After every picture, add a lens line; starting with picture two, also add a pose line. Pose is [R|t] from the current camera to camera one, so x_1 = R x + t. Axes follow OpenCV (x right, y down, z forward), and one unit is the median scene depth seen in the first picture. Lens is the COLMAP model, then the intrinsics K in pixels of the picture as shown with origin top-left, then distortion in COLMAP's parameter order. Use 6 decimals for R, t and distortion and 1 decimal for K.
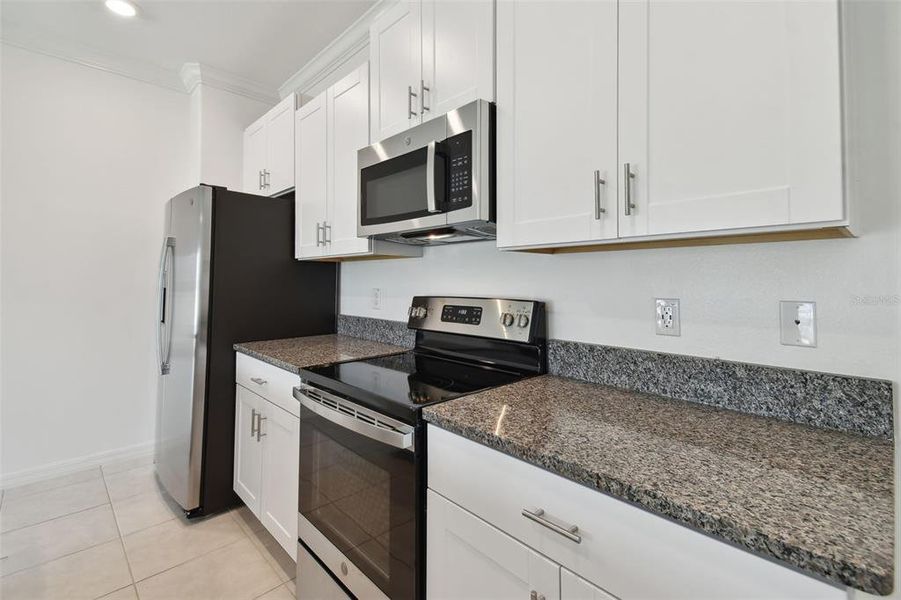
lens RADIAL K [[405.2, 0, 454.7], [0, 405.2, 273.6], [0, 0, 1]] dist [0.053664, -0.021588]
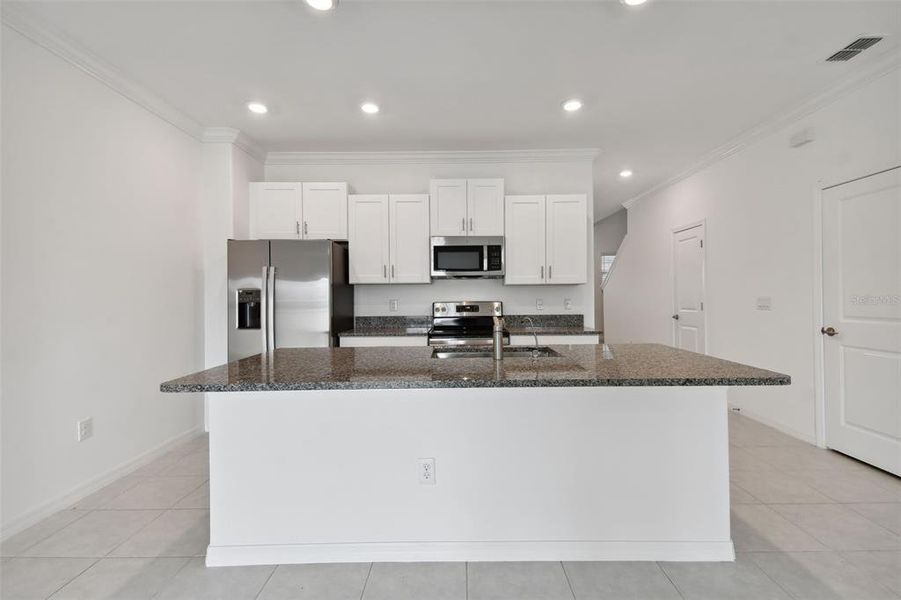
lens RADIAL K [[393.6, 0, 458.1], [0, 393.6, 298.6], [0, 0, 1]] dist [0.053809, -0.023122]
pose [[0.698325, -0.010176, 0.715708, -1.985782], [-0.003233, 0.999844, 0.017371, -0.003610], [-0.715773, -0.014445, 0.698184, -0.721856]]
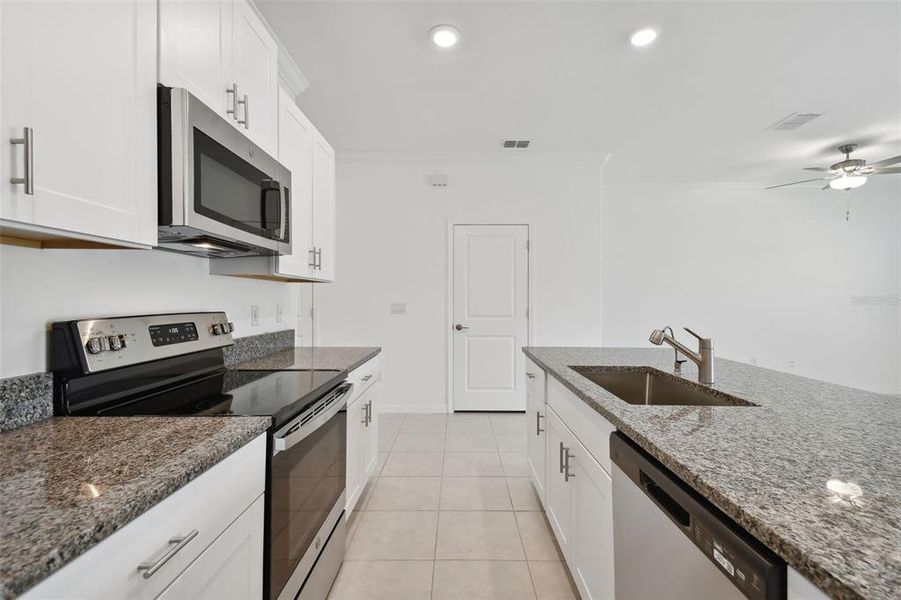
lens RADIAL K [[393.6, 0, 458.1], [0, 393.6, 298.6], [0, 0, 1]] dist [0.053809, -0.023122]
pose [[-0.716118, 0.000878, 0.697979, -1.171150], [-0.014738, 0.999757, -0.016378, 0.035221], [-0.697824, -0.022016, -0.715931, 1.364162]]
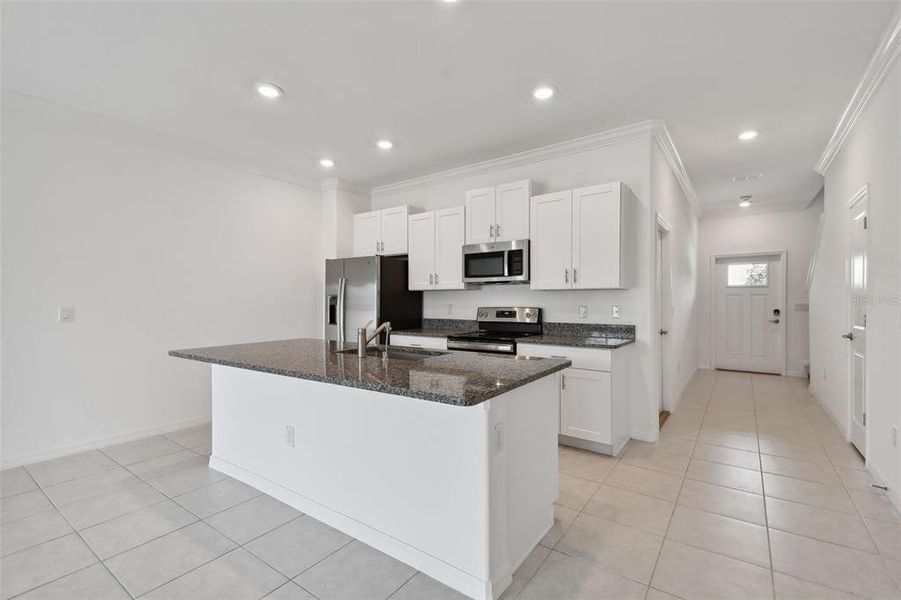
lens RADIAL K [[396.4, 0, 456.7], [0, 396.4, 304.2], [0, 0, 1]] dist [0.051335, -0.023050]
pose [[0.983280, -0.002390, 0.182086, -0.819364], [-0.002225, 0.999682, 0.025137, -0.023698], [-0.182088, -0.025122, 0.982961, -1.502627]]
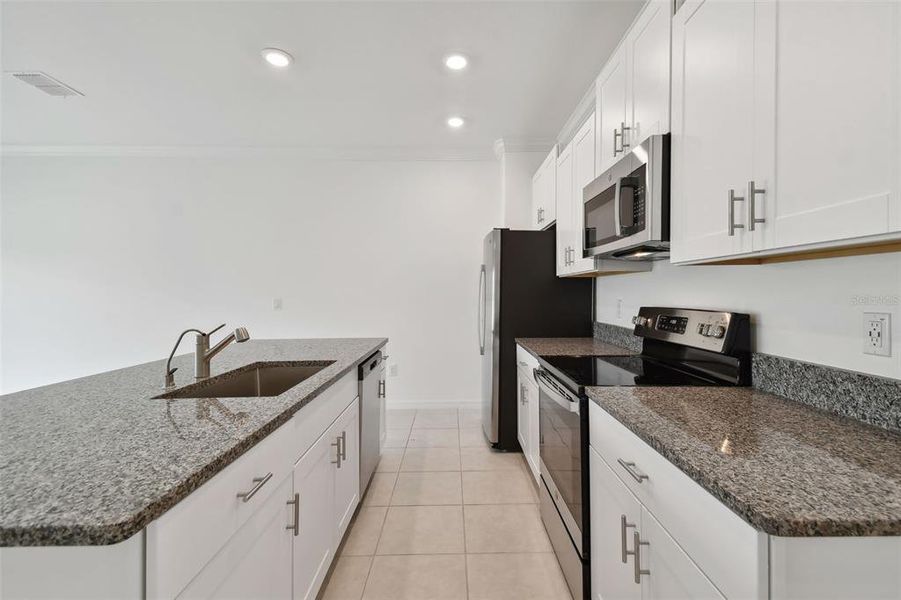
lens RADIAL K [[396.8, 0, 460.0], [0, 396.8, 295.7], [0, 0, 1]] dist [0.057025, -0.023427]
pose [[0.729627, 0.000298, -0.683845, 0.384122], [0.017939, 0.999647, 0.019575, -0.005793], [0.683610, -0.026550, 0.729365, -0.185659]]
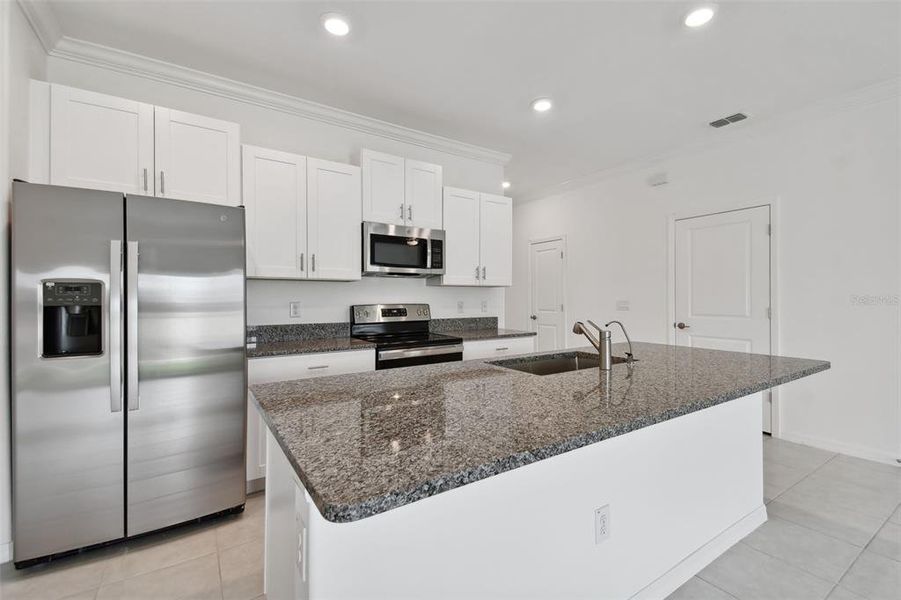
lens RADIAL K [[393.6, 0, 458.1], [0, 393.6, 298.6], [0, 0, 1]] dist [0.053809, -0.023122]
pose [[0.179337, -0.001509, 0.983786, -2.174868], [-0.014863, 0.999881, 0.004243, 0.017413], [-0.983675, -0.015383, 0.179293, 0.365769]]
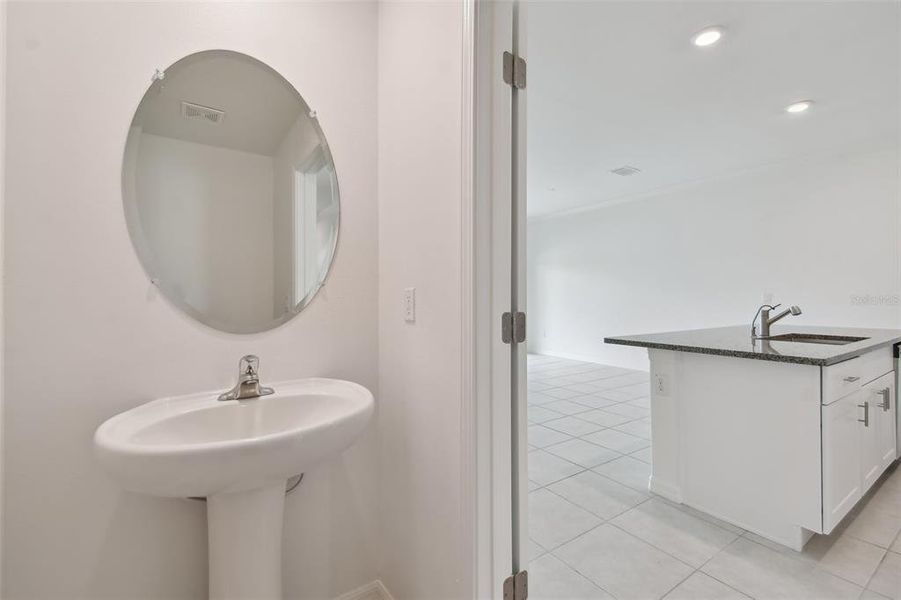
lens RADIAL K [[396.8, 0, 460.0], [0, 396.8, 295.7], [0, 0, 1]] dist [0.057025, -0.023427]
pose [[-0.151768, -0.002084, -0.988414, 1.140455], [0.020179, 0.999783, -0.005206, 0.027385], [0.988210, -0.020735, -0.151693, -0.944451]]
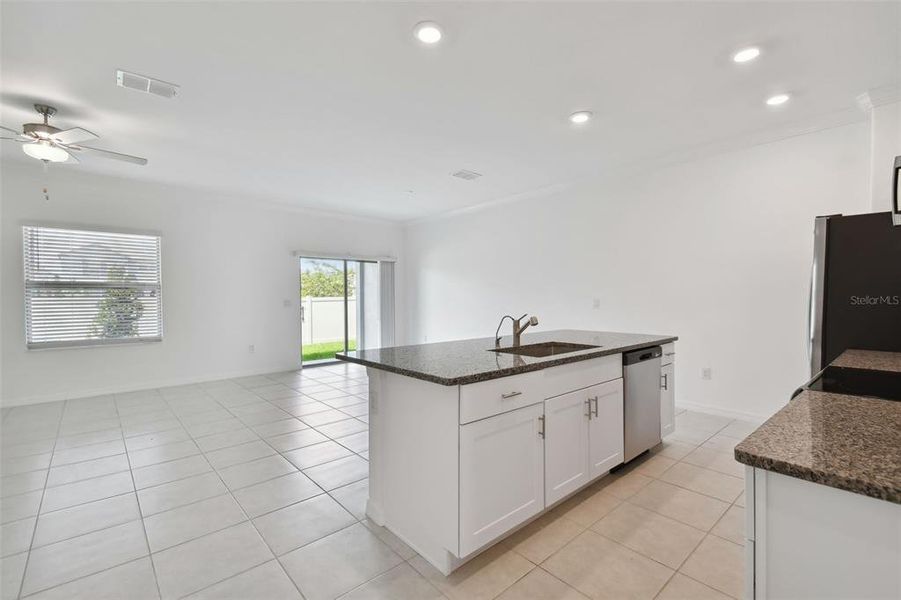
lens RADIAL K [[396.4, 0, 456.7], [0, 396.4, 304.2], [0, 0, 1]] dist [0.051335, -0.023050]
pose [[-0.038069, 0.020333, -0.999068, 0.926457], [0.022333, 0.999561, 0.019492, -0.002231], [0.999026, -0.021570, -0.038507, -0.061581]]
